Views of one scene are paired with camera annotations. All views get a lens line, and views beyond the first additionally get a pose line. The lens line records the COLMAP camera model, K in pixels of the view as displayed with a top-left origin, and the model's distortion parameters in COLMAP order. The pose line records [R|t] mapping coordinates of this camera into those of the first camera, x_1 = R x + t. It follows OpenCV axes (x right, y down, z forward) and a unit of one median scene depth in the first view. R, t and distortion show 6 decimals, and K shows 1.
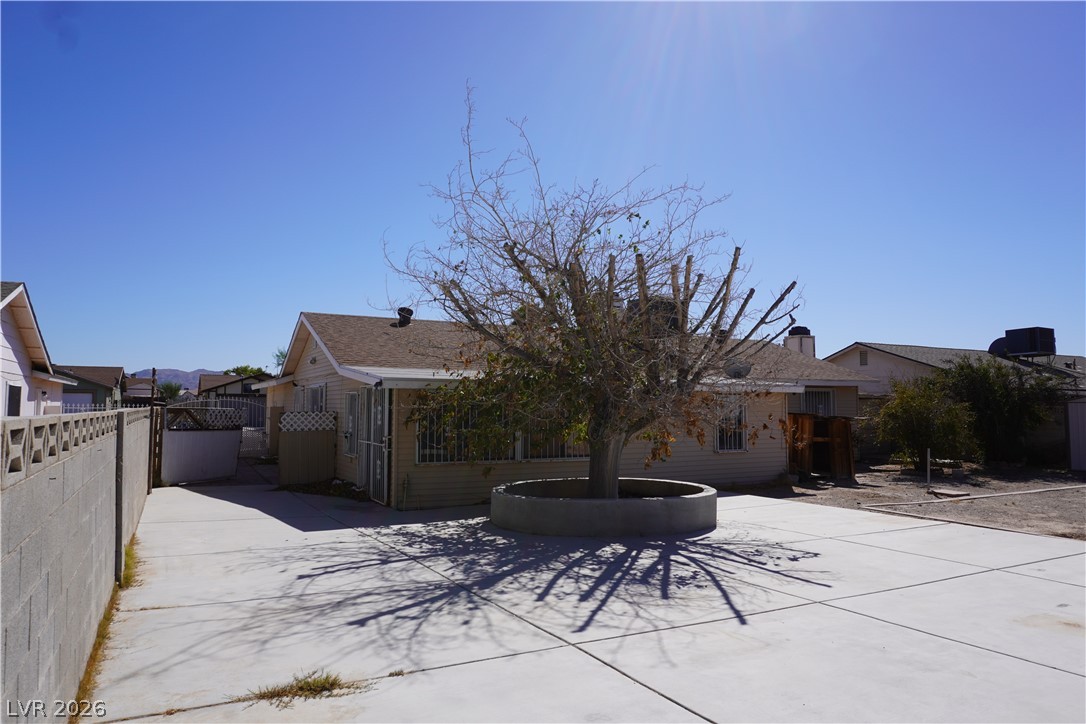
lens RADIAL K [[725.5, 0, 545.3], [0, 725.5, 363.5], [0, 0, 1]] dist [-0.049239, 0.035578]
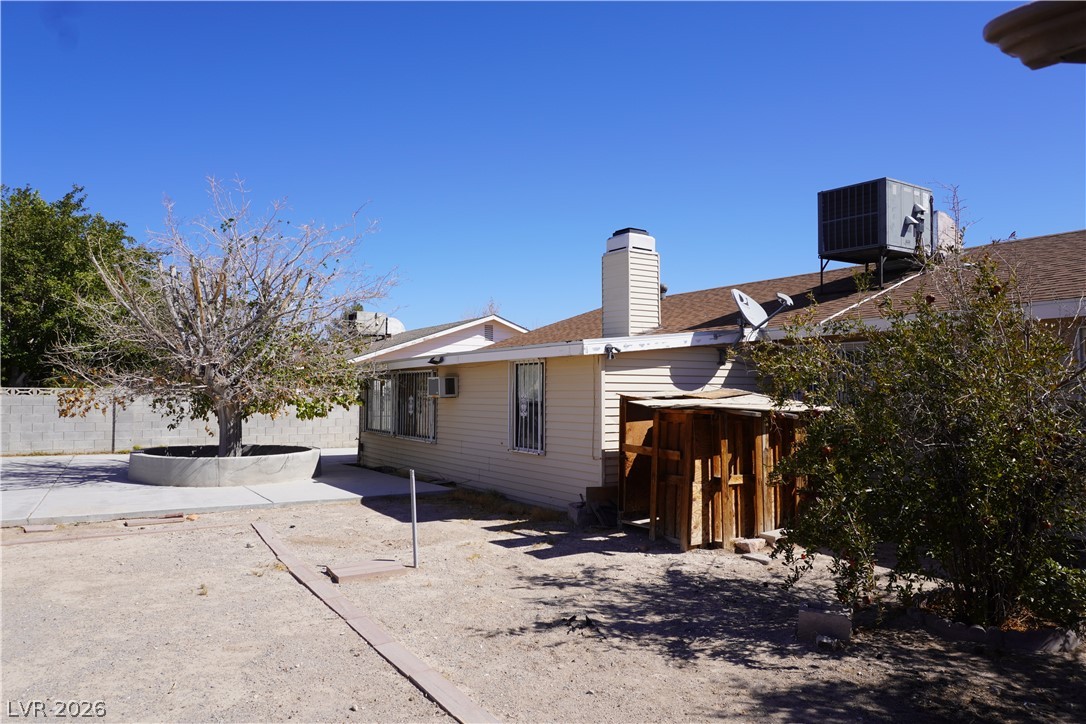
lens RADIAL K [[725.5, 0, 545.3], [0, 725.5, 363.5], [0, 0, 1]] dist [-0.049239, 0.035578]
pose [[0.076750, -0.043958, -0.996081, 0.871275], [0.056770, 0.997600, -0.039650, 0.065471], [0.995433, -0.053504, 0.079061, 0.919951]]
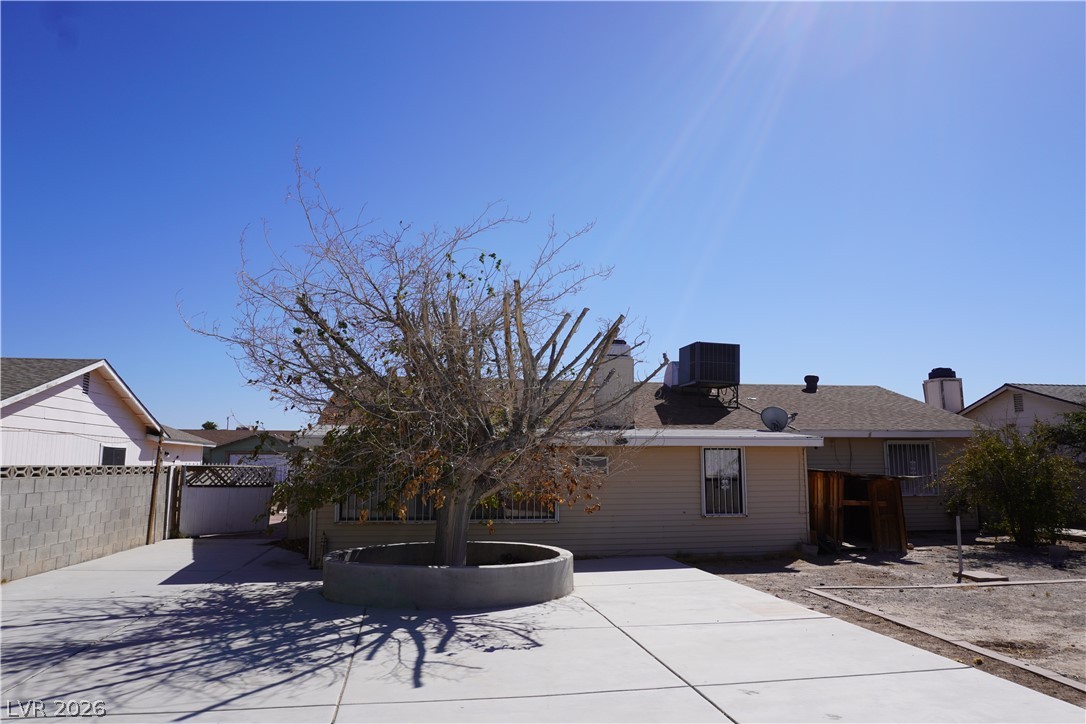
lens RADIAL K [[725.5, 0, 545.3], [0, 725.5, 363.5], [0, 0, 1]] dist [-0.049239, 0.035578]
pose [[0.949343, -0.046899, -0.310723, 0.314033], [0.021467, 0.996169, -0.084768, 0.008846], [0.313508, 0.073803, 0.946713, 0.100742]]
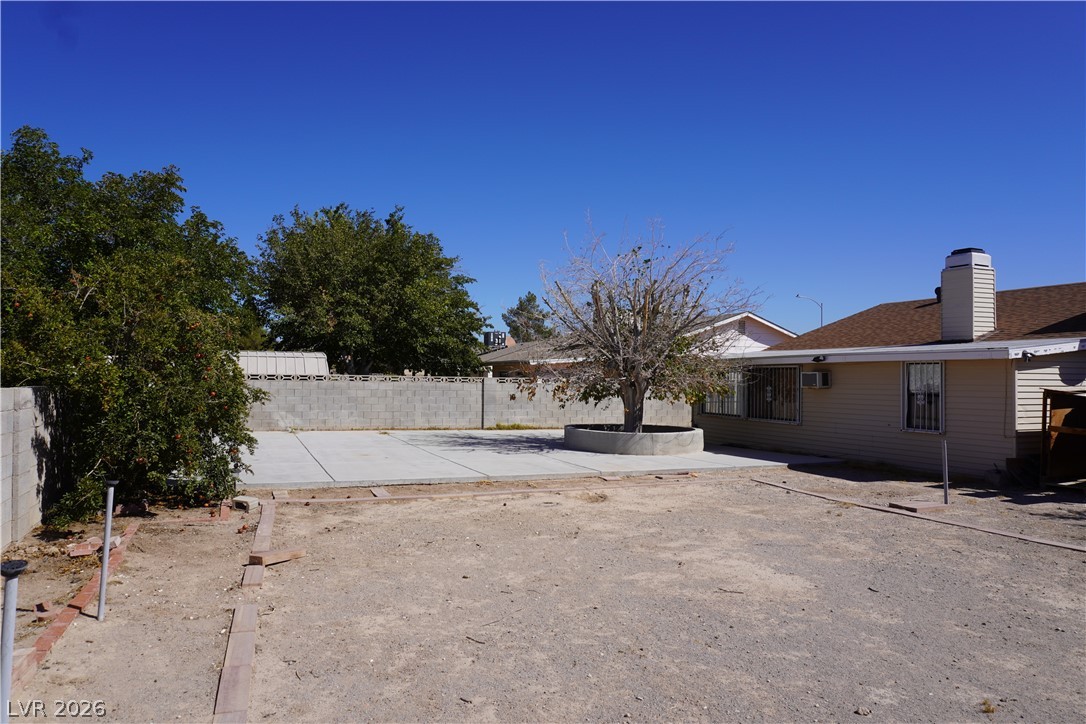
lens RADIAL K [[731.8, 0, 543.0], [0, 731.8, 362.0], [0, 0, 1]] dist [-0.046978, 0.000863]
pose [[-0.093472, -0.026080, -0.995280, 1.078556], [0.047167, 0.998418, -0.030592, 0.043500], [0.994504, -0.049804, -0.092094, 0.610463]]
